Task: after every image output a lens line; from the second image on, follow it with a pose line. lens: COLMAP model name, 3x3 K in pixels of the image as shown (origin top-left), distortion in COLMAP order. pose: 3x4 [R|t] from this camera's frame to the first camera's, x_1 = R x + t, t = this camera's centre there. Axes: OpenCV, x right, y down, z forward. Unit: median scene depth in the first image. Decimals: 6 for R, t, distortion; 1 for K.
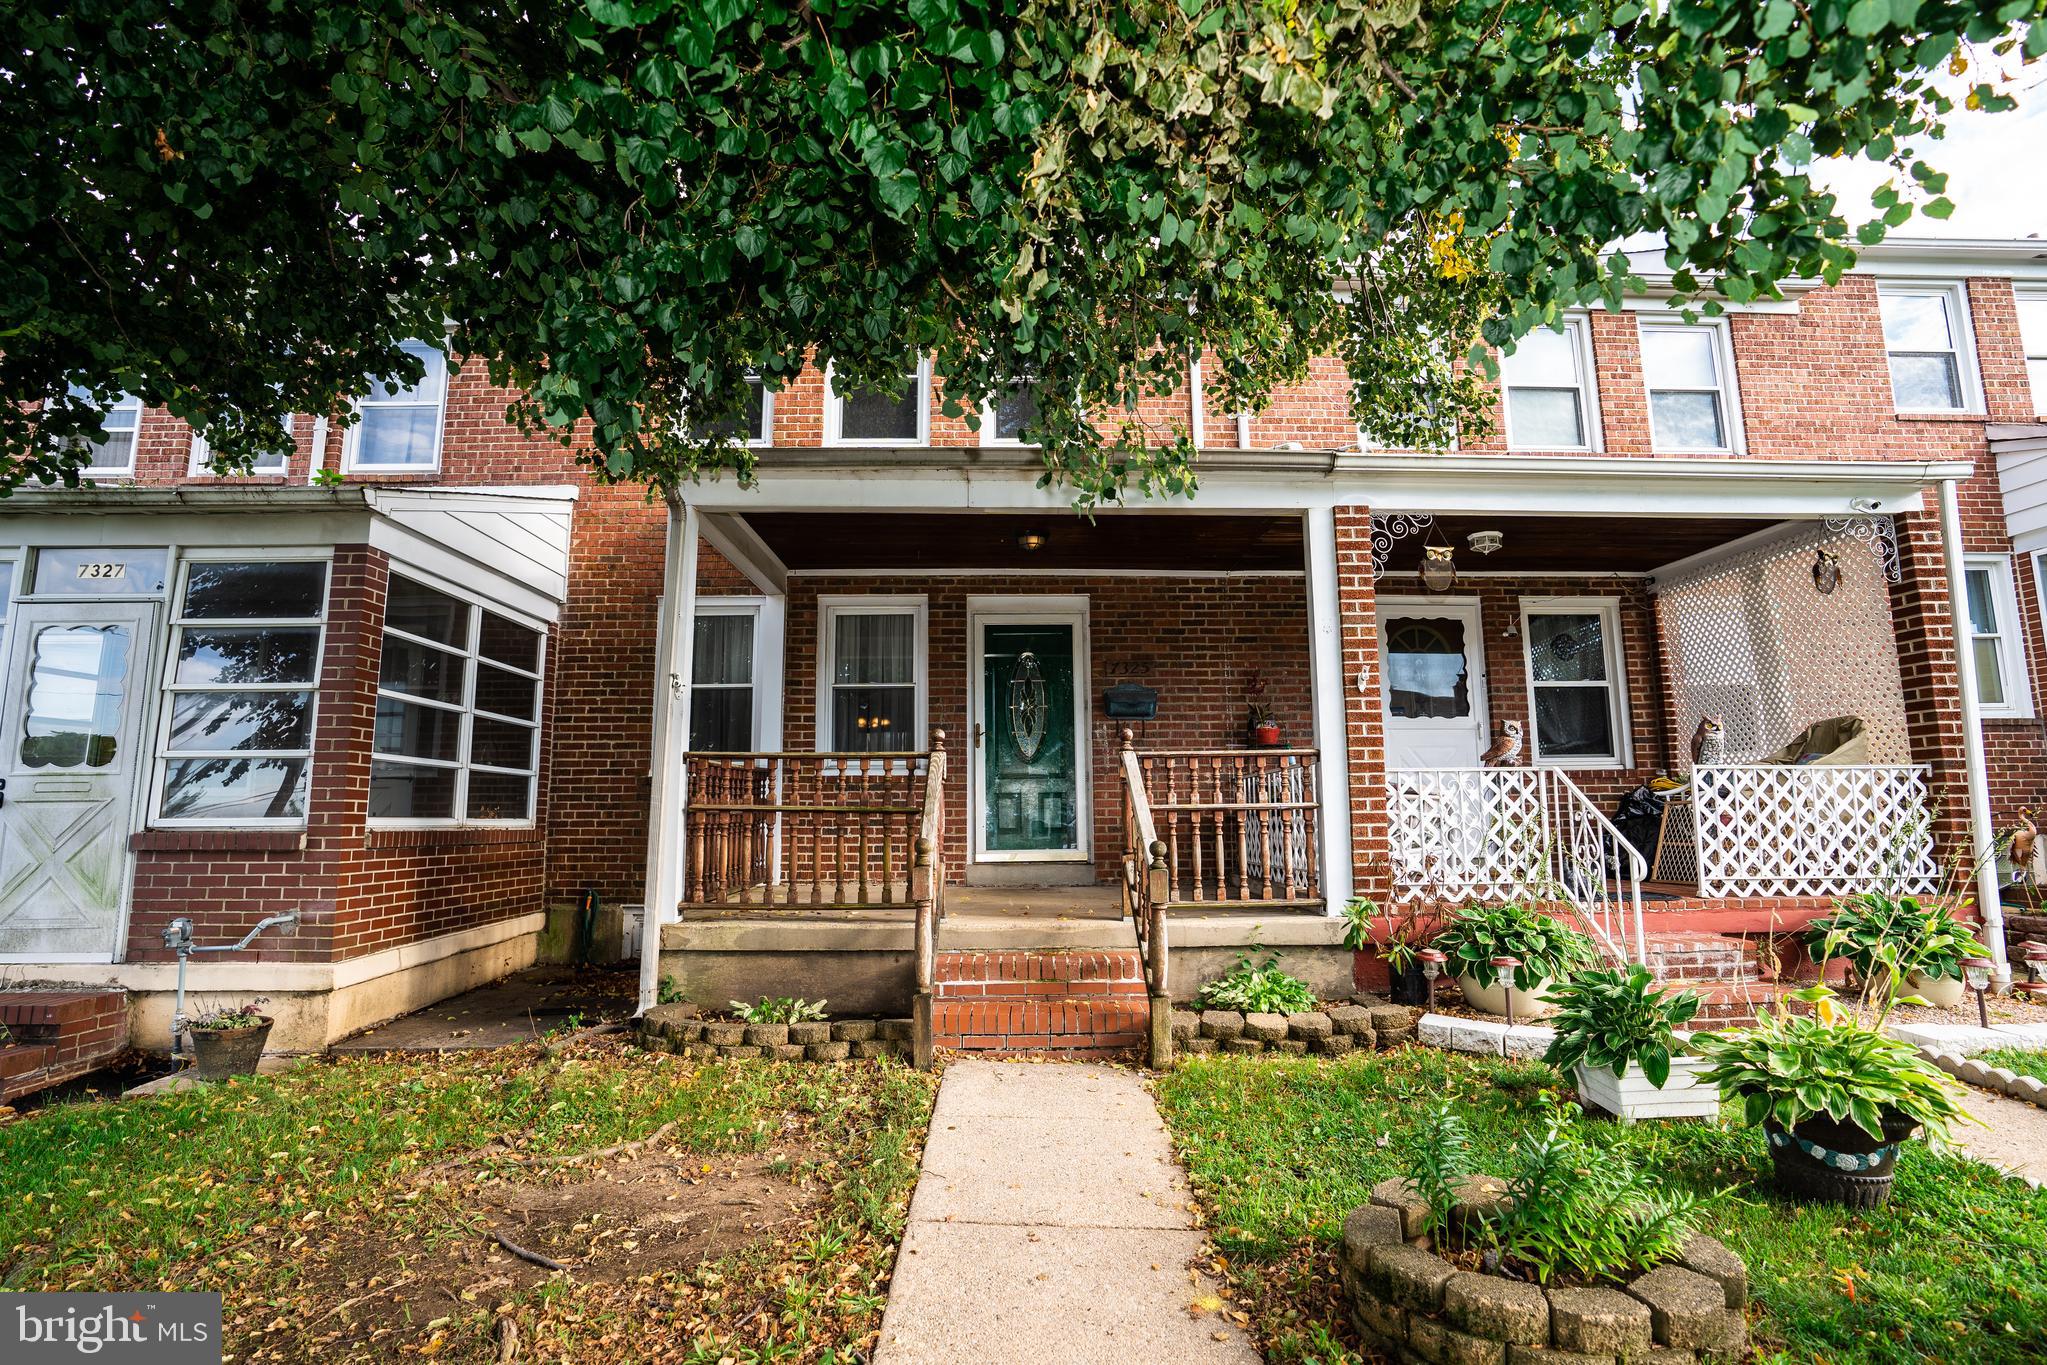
lens RADIAL K [[952.6, 0, 1030.3], [0, 952.6, 676.2], [0, 0, 1]] dist [-0.068564, 0.028330]
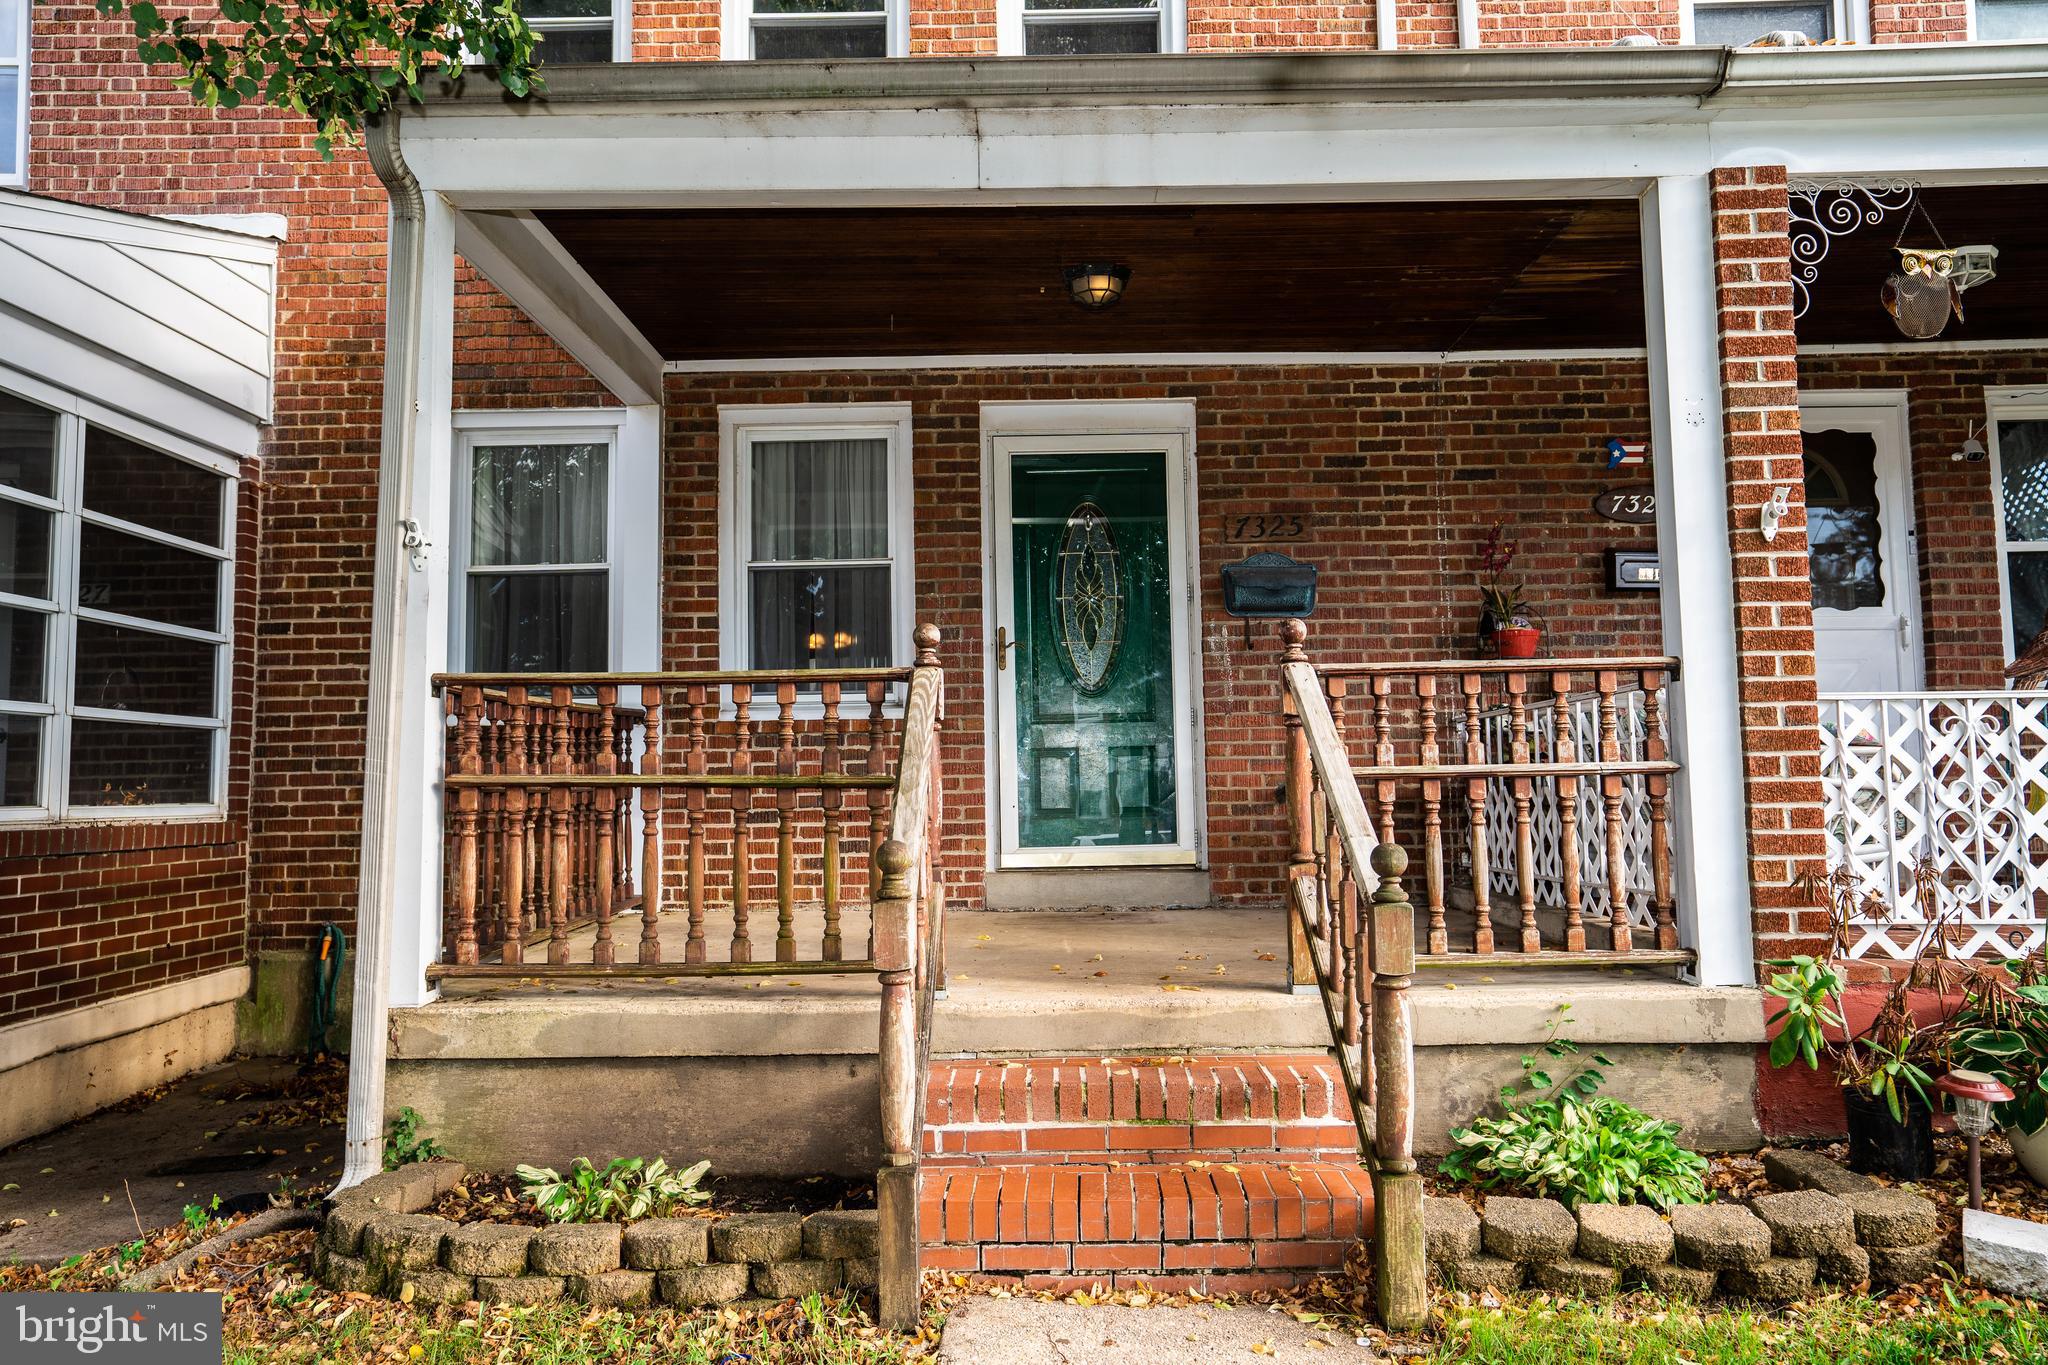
lens RADIAL K [[1354.4, 0, 1037.6], [0, 1354.4, 673.7], [0, 0, 1]] dist [0.004139, 0.003213]
pose [[0.999603, -0.009750, -0.026441, -0.015130], [0.011472, 0.997769, 0.065771, 0.029293], [0.025741, -0.066049, 0.997484, 0.225238]]
